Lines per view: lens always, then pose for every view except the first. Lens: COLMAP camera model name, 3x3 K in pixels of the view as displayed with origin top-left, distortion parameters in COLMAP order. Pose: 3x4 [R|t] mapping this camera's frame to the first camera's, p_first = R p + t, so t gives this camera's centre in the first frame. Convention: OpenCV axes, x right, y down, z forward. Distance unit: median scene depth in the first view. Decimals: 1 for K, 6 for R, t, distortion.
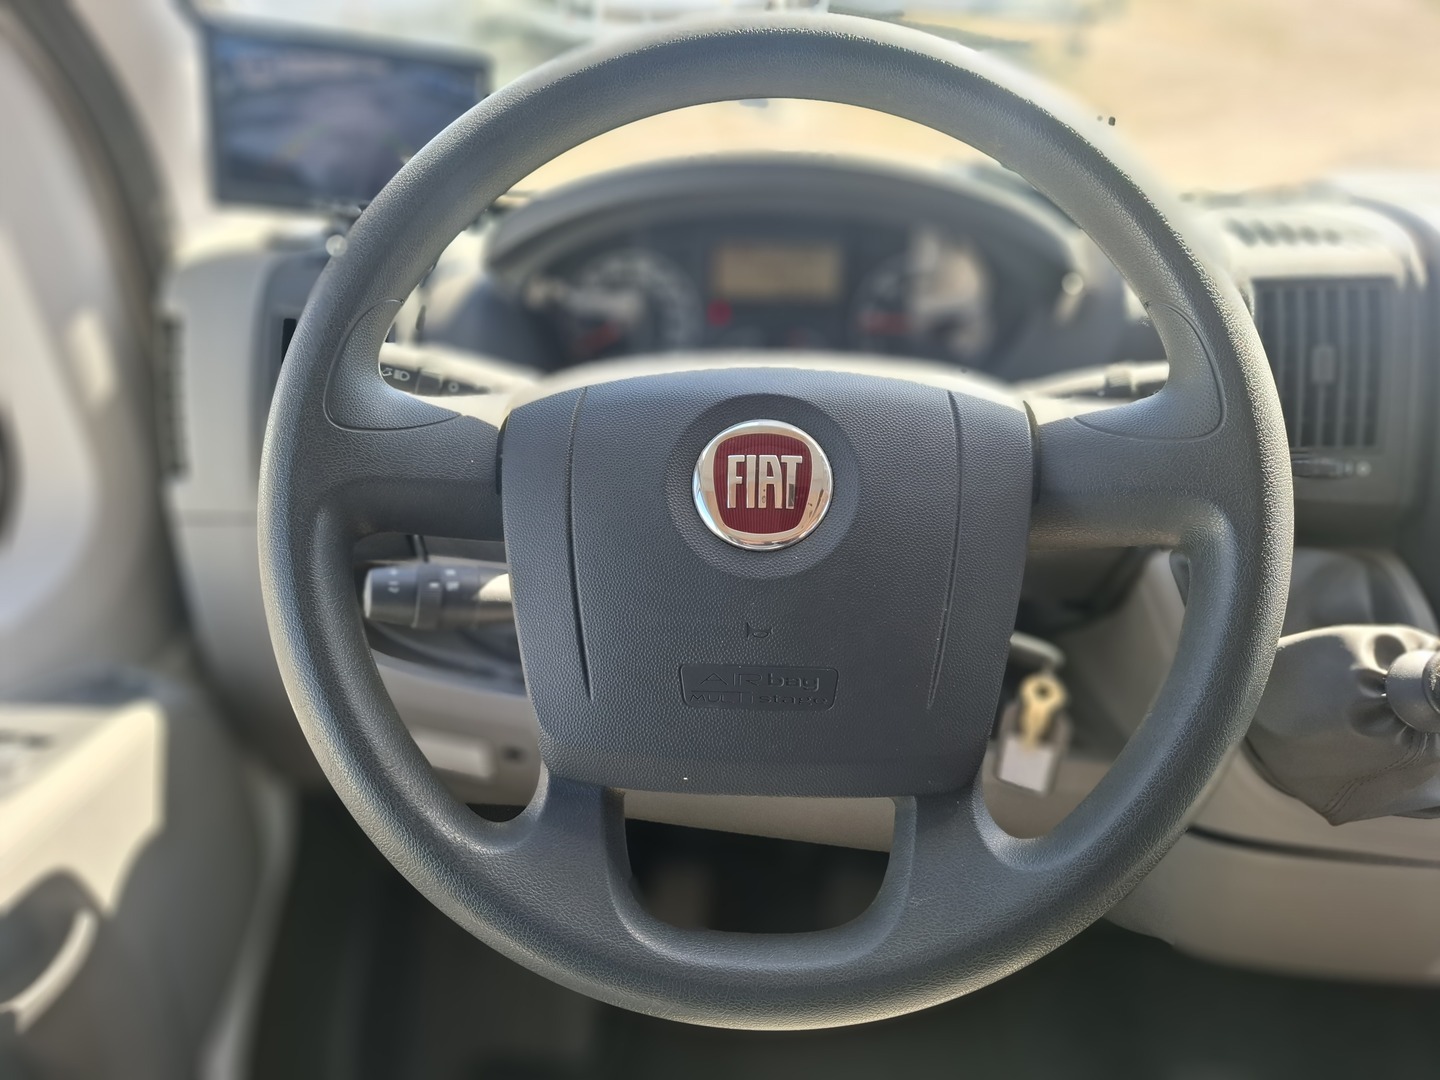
lens RADIAL K [[989.4, 0, 710.3], [0, 989.4, 535.5], [0, 0, 1]] dist [0.008526, -0.000807]
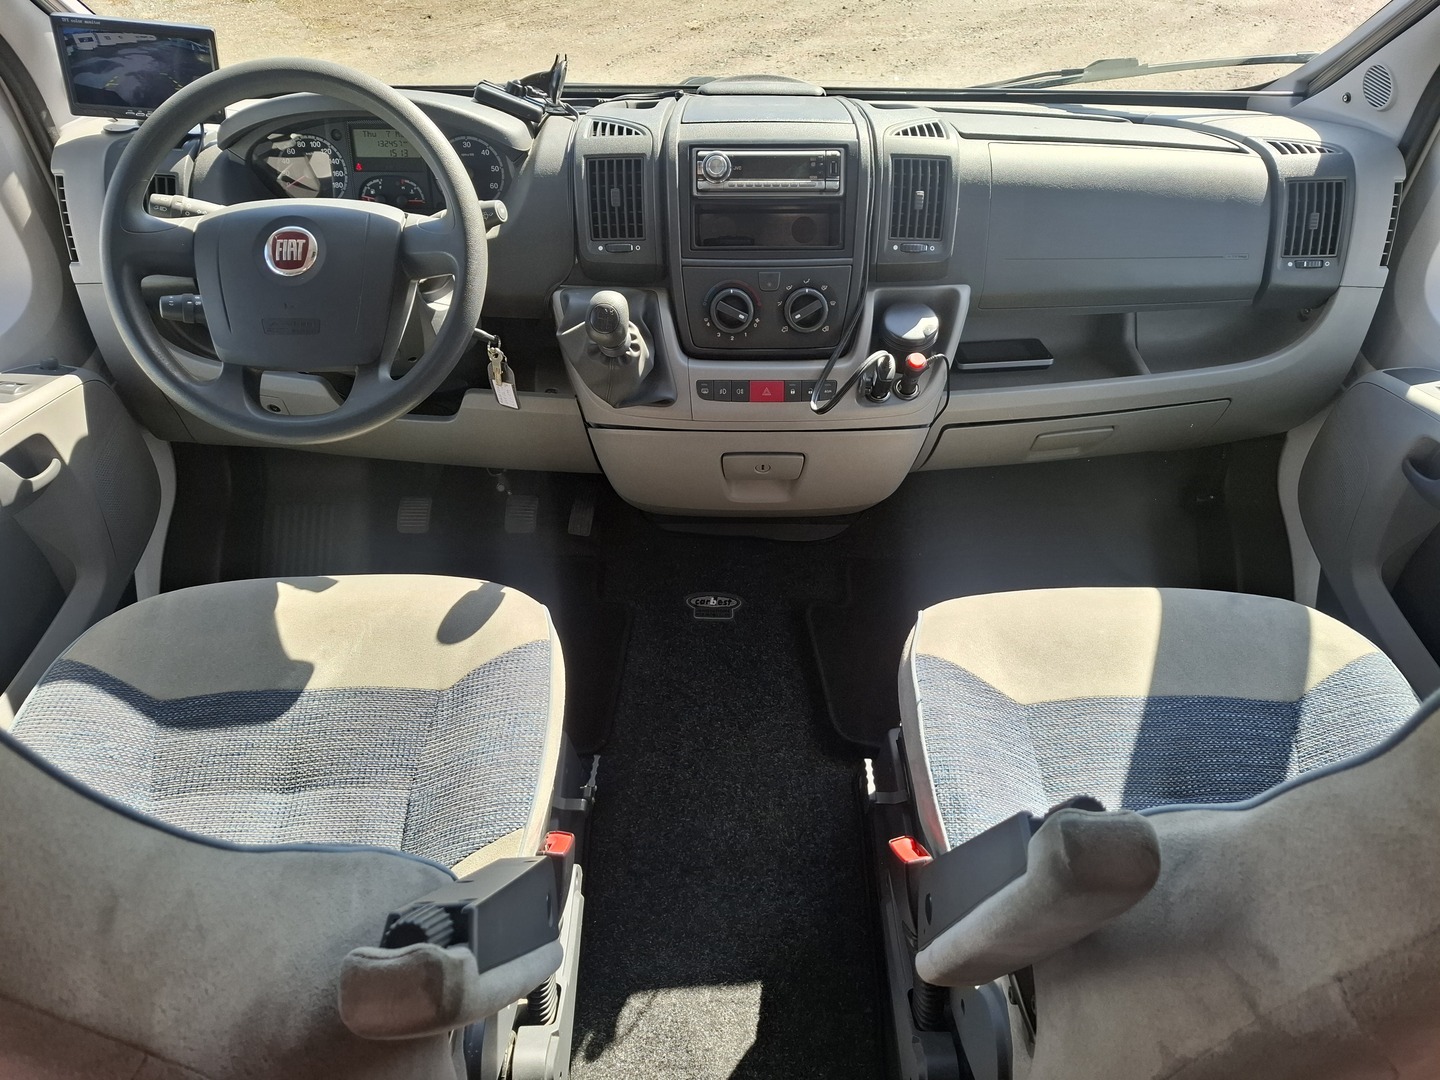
lens RADIAL K [[989.4, 0, 734.0], [0, 989.4, 532.9], [0, 0, 1]] dist [0.008526, -0.000807]
pose [[0.998117, -0.031196, 0.052816, 0.737584], [0.021247, 0.983546, 0.179402, 0.164928], [-0.057543, -0.177941, 0.982357, -1.257366]]
